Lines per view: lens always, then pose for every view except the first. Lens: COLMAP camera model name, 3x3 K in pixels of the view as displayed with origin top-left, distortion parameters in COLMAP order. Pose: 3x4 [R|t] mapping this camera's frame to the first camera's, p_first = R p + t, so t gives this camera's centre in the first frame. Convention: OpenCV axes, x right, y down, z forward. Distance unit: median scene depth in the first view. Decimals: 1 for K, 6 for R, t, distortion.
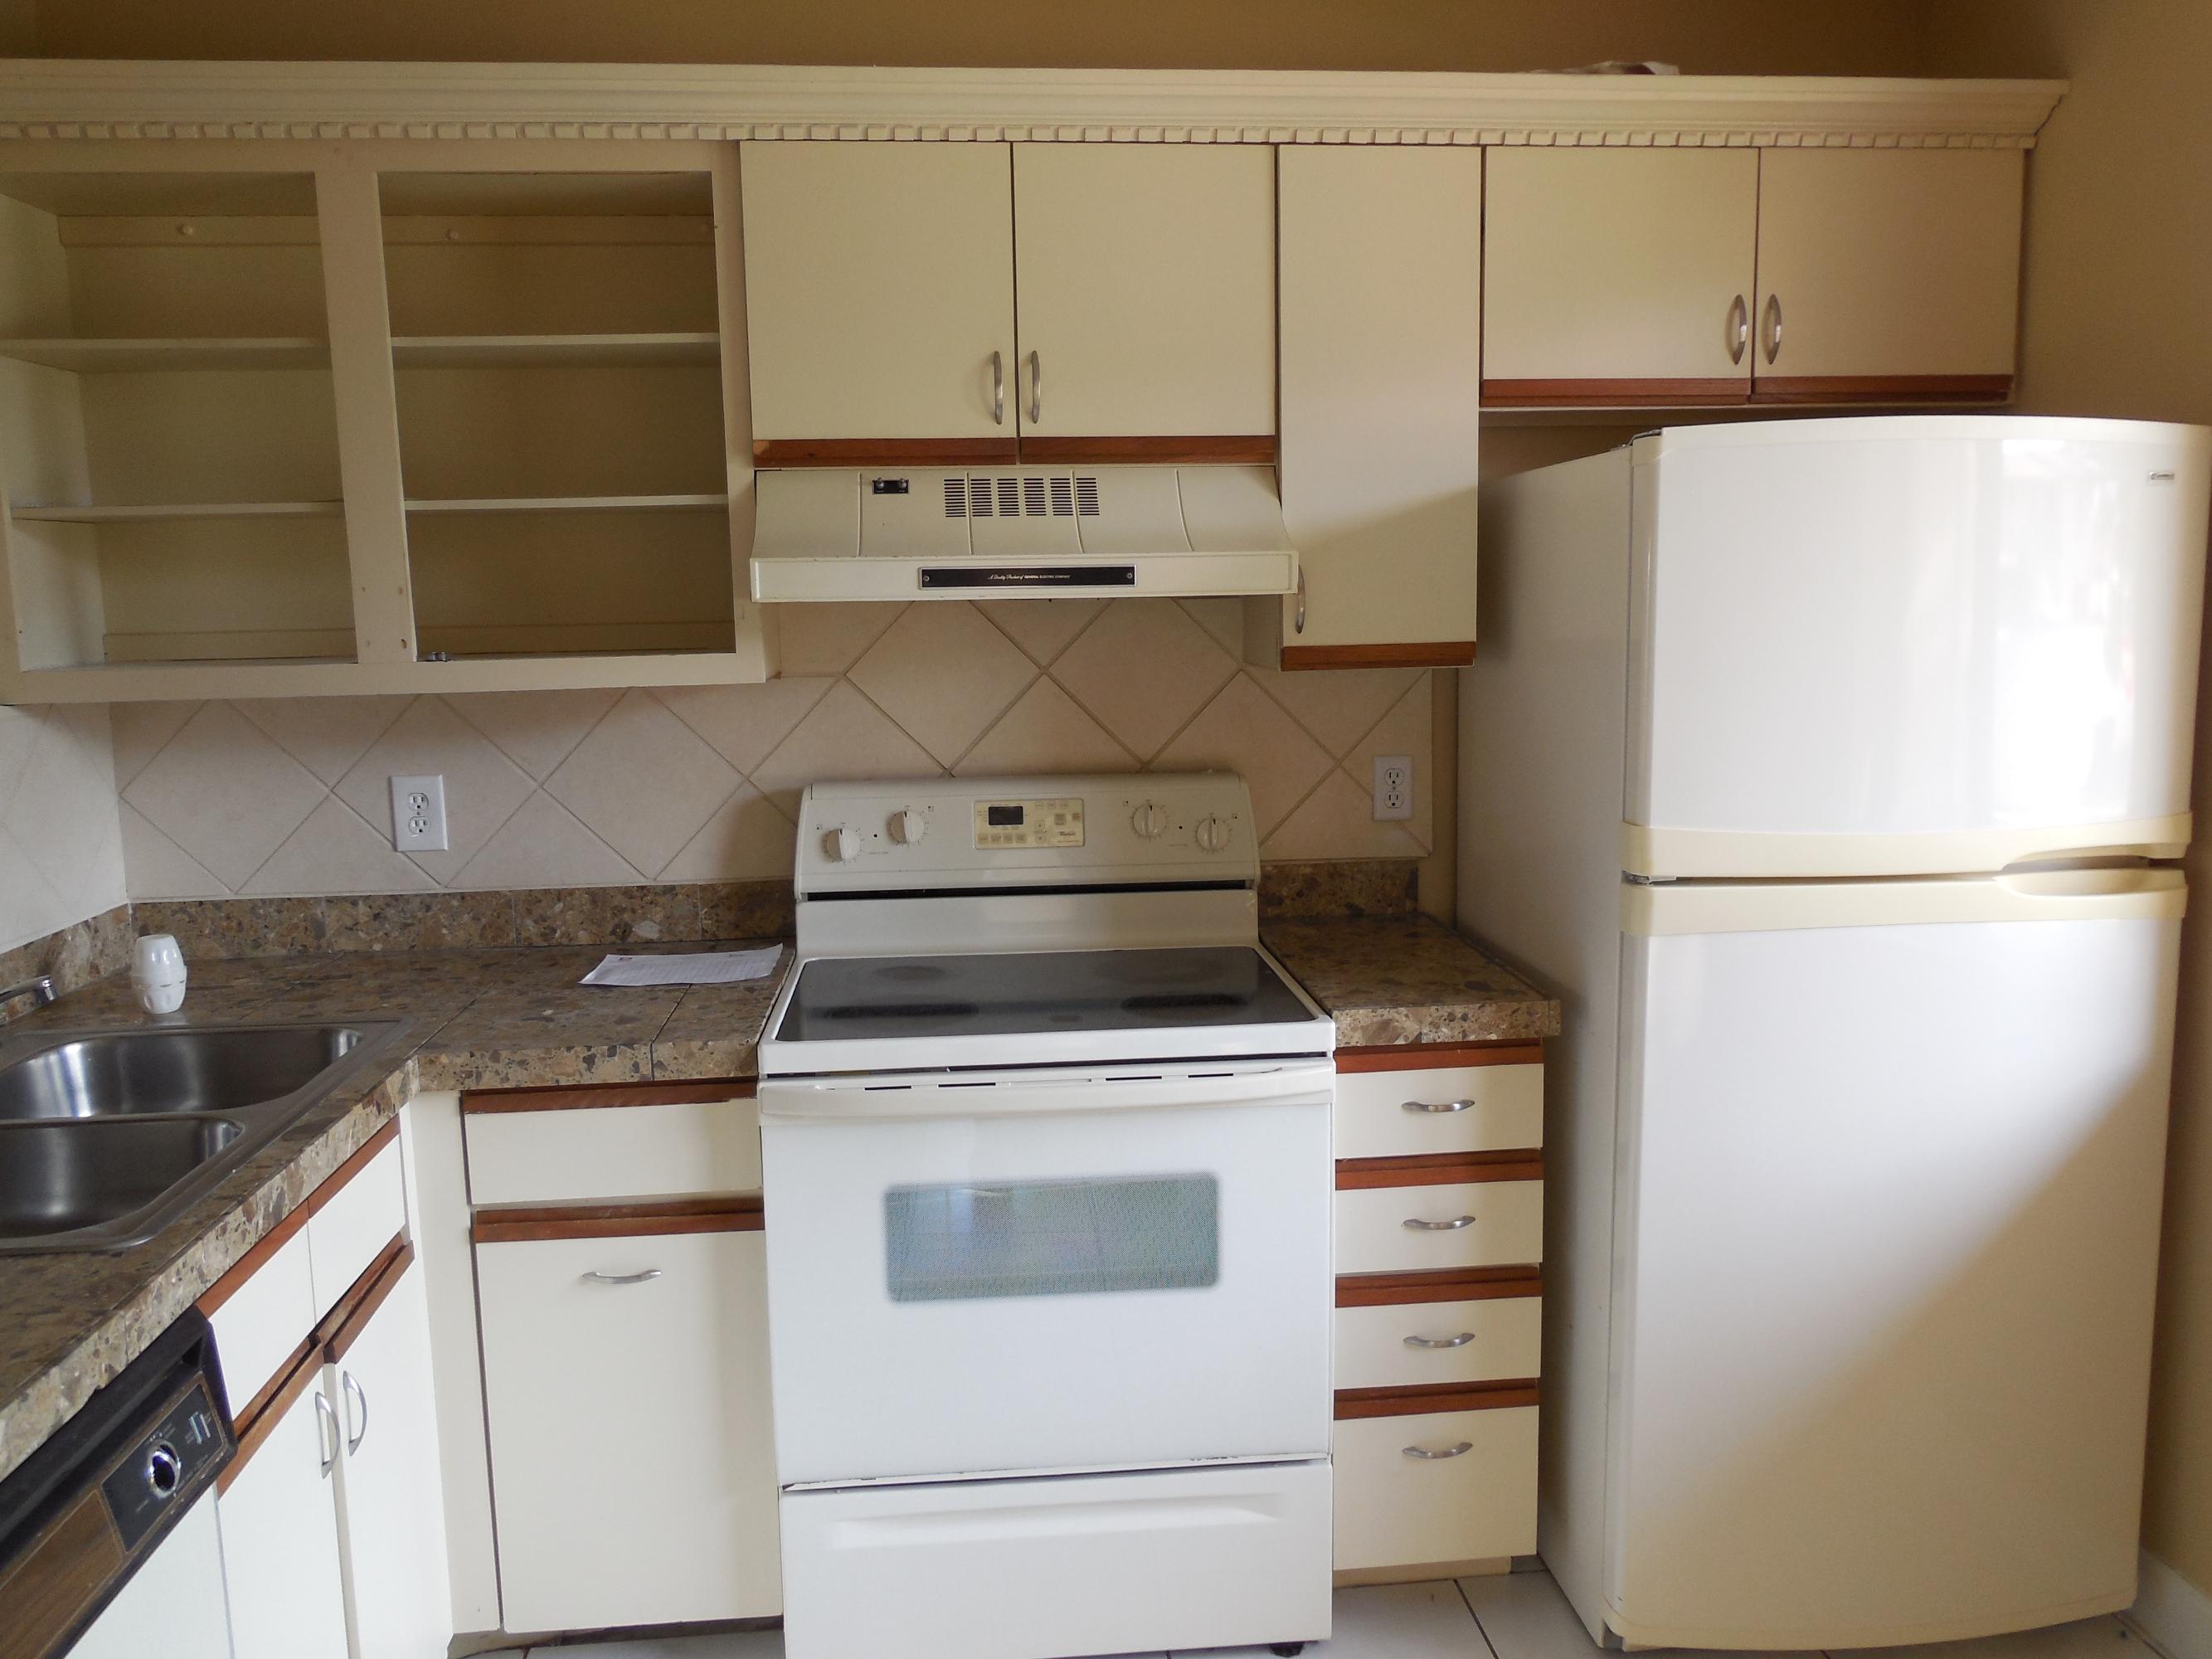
lens RADIAL K [[1667.7, 0, 1102.7], [0, 1667.7, 823.9], [0, 0, 1]] dist [-0.028999, 0.022250]
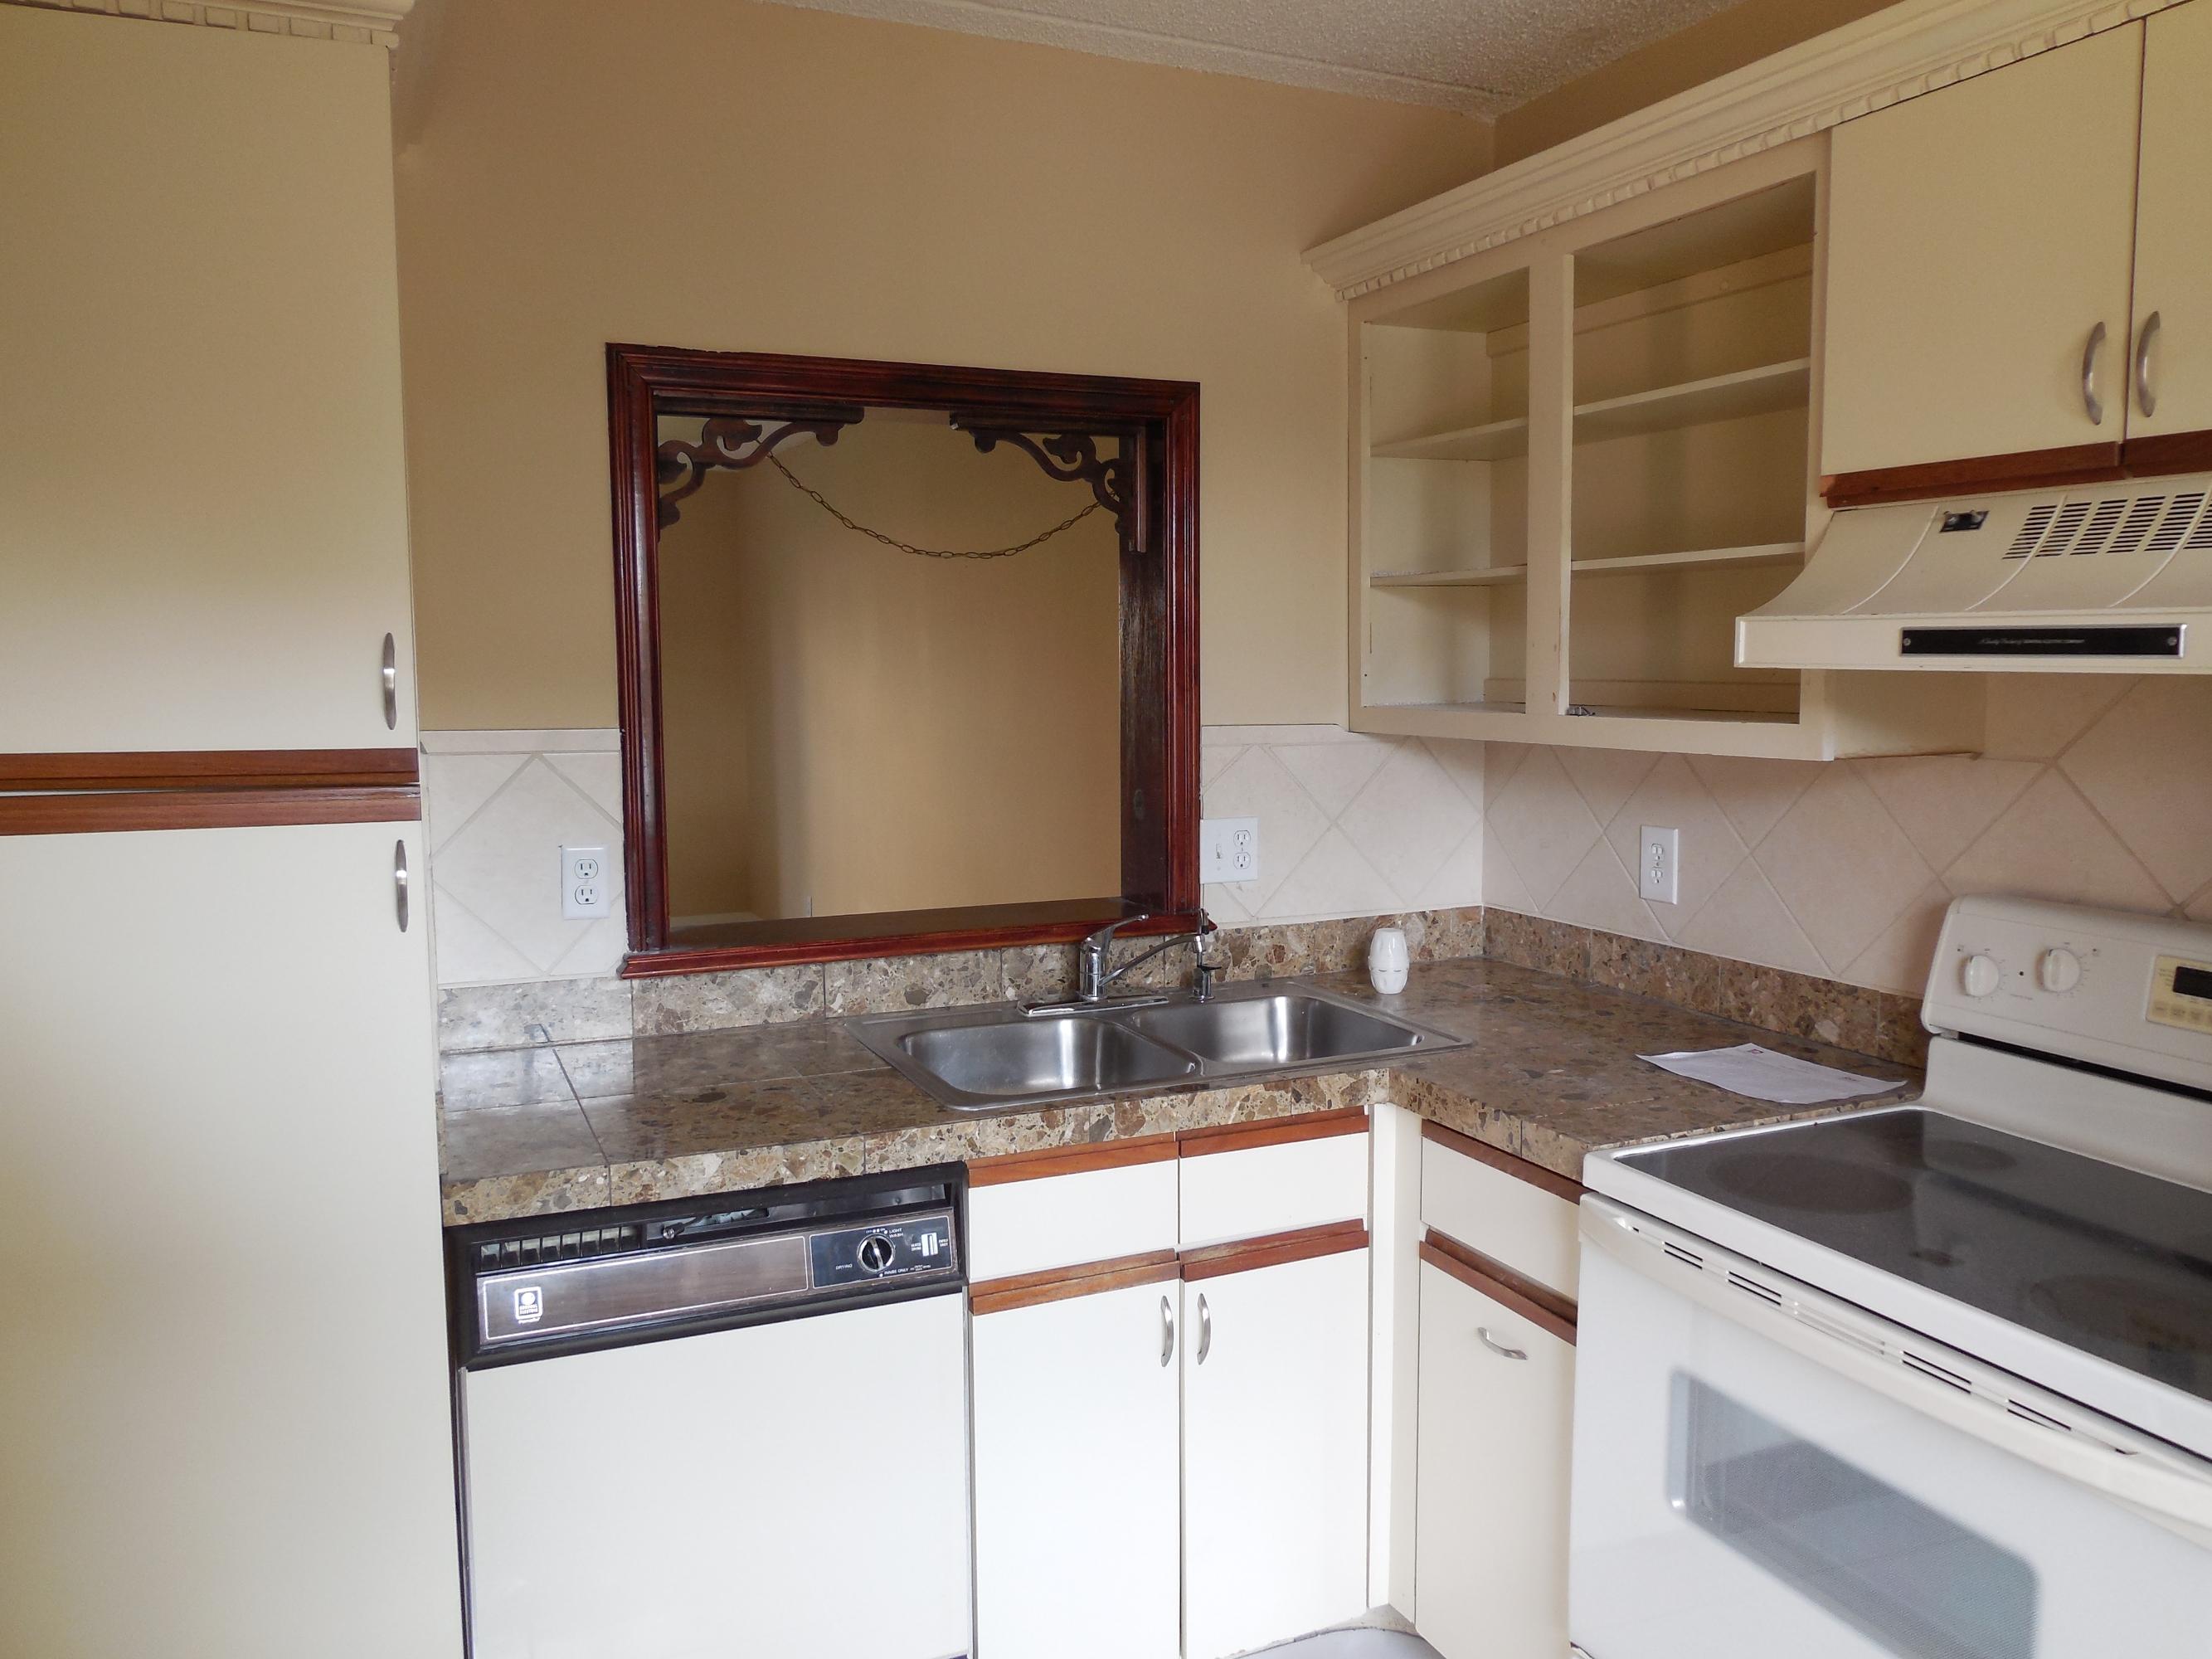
lens RADIAL K [[1667.7, 0, 1101.7], [0, 1667.7, 822.2], [0, 0, 1]] dist [-0.028999, 0.022250]
pose [[0.321698, 0.111488, -0.940256, 0.481342], [-0.130409, 0.988797, 0.072625, -0.068430], [0.937819, 0.099255, 0.332633, 0.383453]]
